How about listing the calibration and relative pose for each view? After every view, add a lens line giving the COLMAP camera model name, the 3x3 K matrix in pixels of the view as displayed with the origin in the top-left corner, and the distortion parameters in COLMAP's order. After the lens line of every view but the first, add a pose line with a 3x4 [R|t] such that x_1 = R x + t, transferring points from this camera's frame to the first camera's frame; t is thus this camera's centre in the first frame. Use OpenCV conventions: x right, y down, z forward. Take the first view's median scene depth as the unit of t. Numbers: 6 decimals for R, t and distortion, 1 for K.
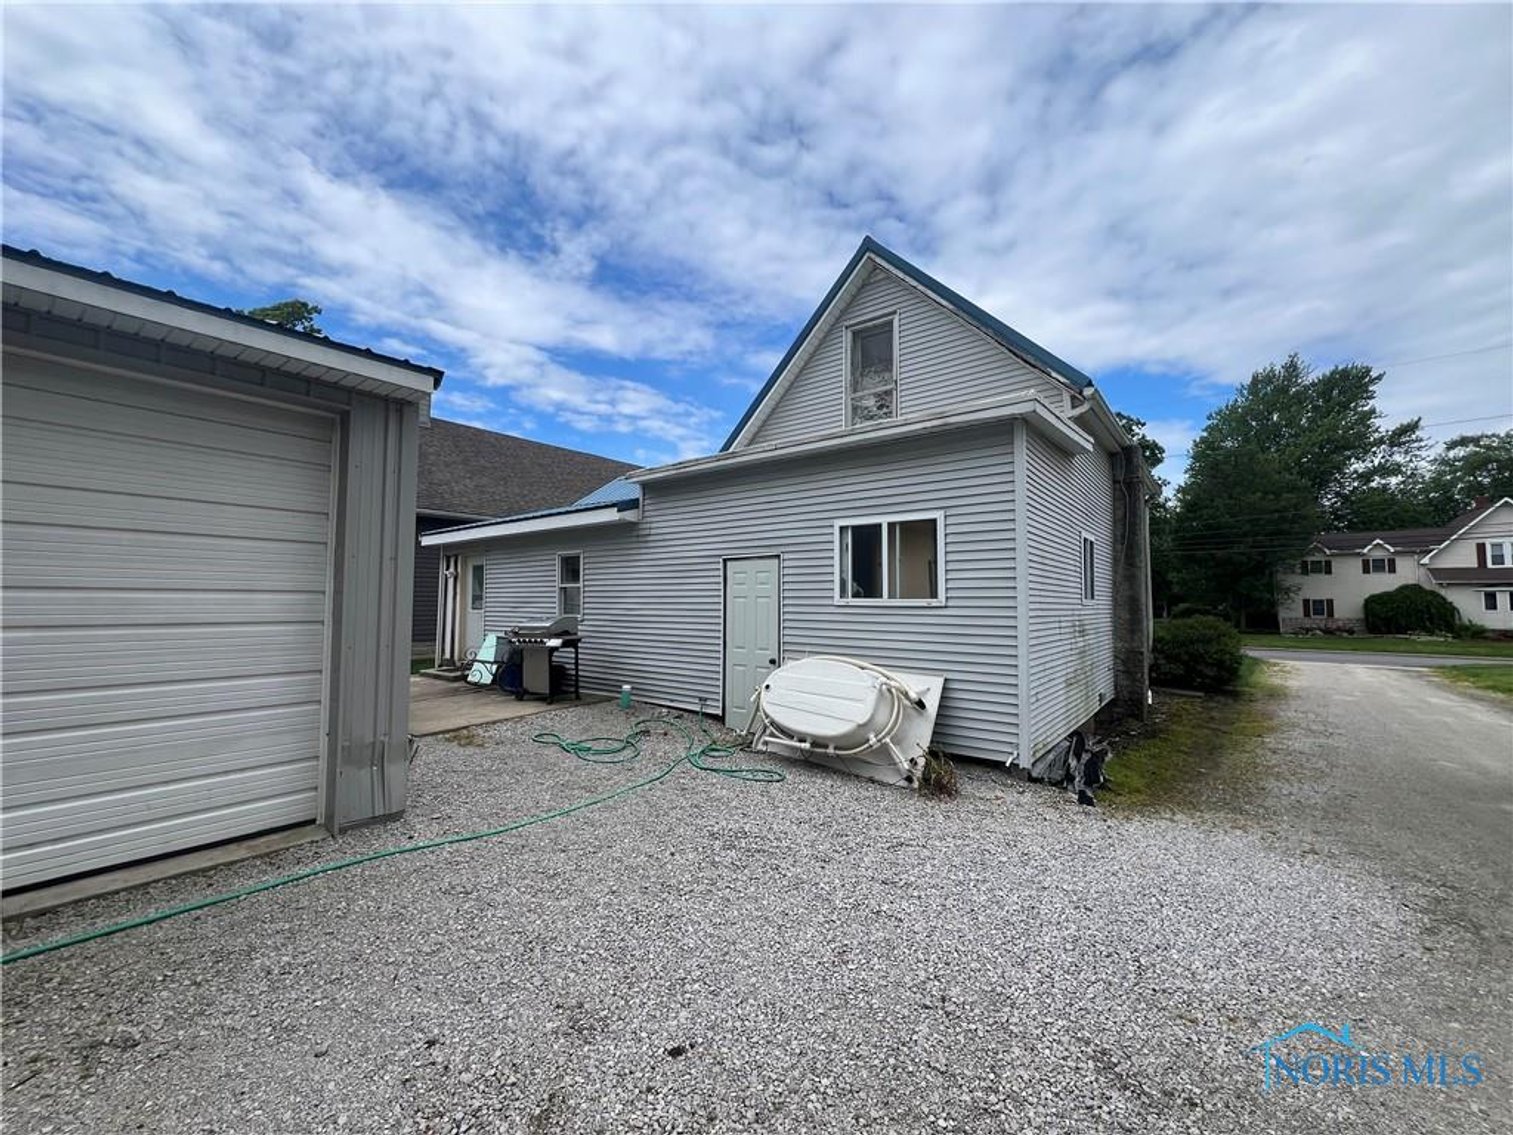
lens RADIAL K [[611.4, 0, 756.5], [0, 611.4, 567.5], [0, 0, 1]] dist [0.003190, 0.000380]
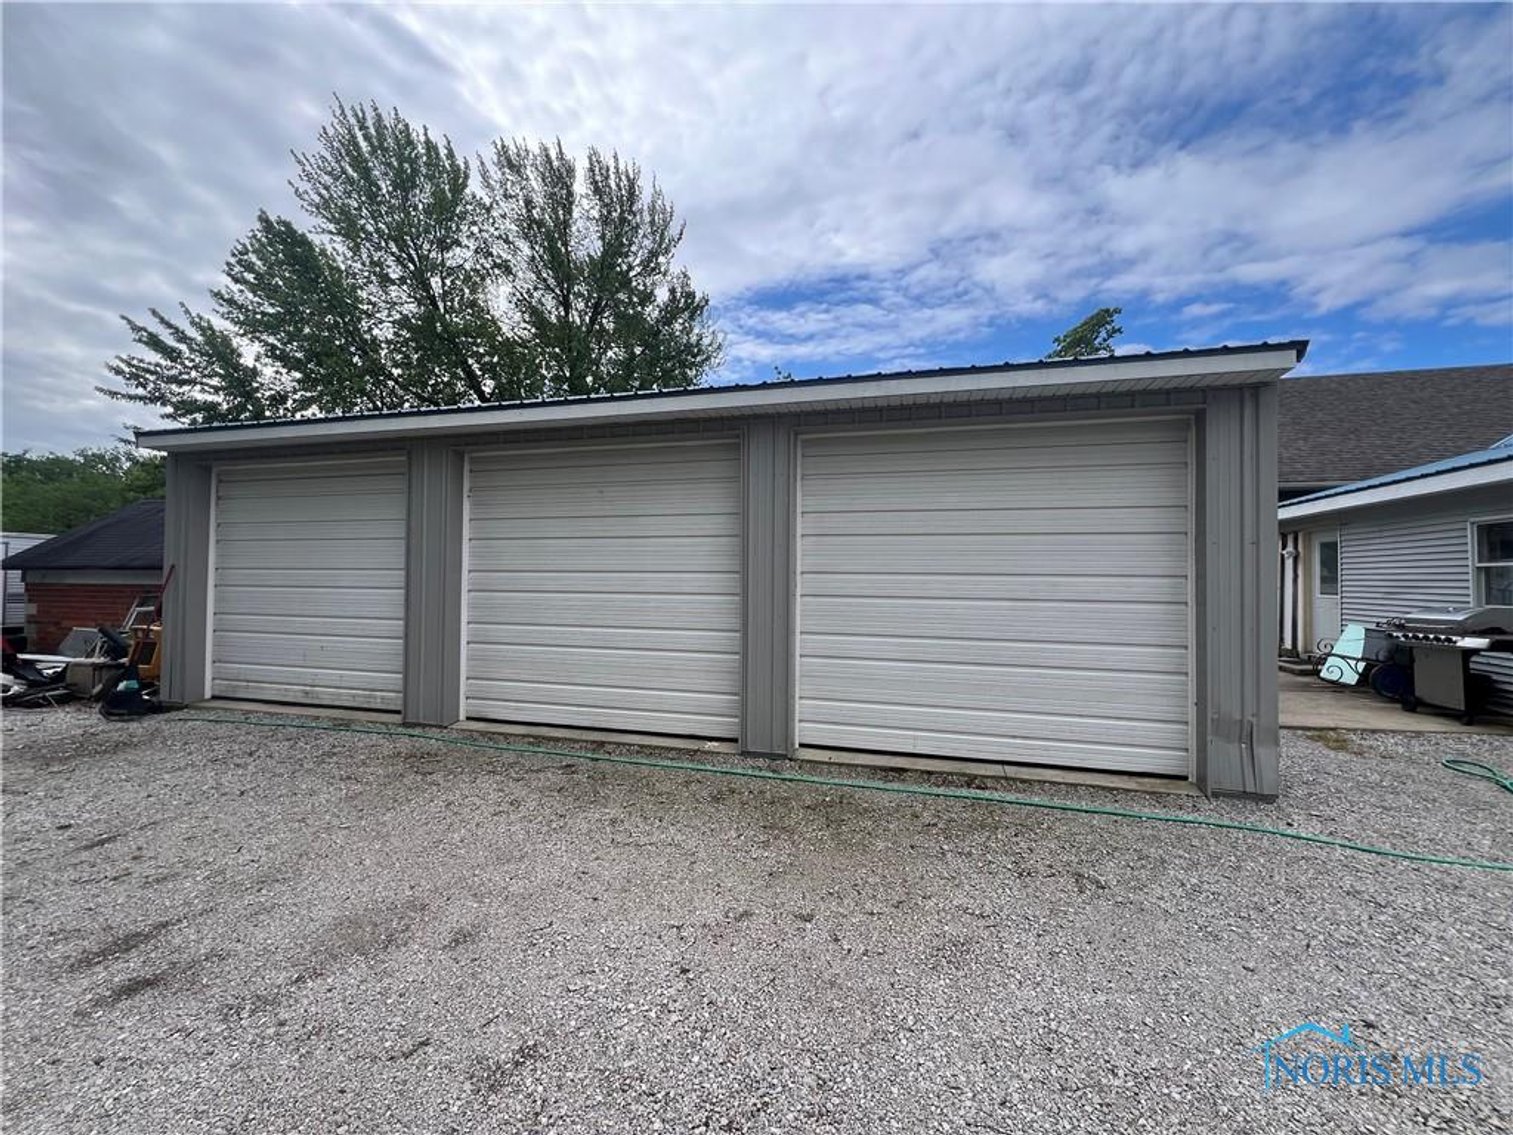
lens RADIAL K [[608.7, 0, 762.5], [0, 608.7, 572.9], [0, 0, 1]] dist [0.008239, -0.000300]
pose [[0.403105, -0.006662, -0.915130, 0.002105], [0.043623, 0.998977, 0.011942, -0.013951], [0.914114, -0.044734, 0.402983, -0.151166]]
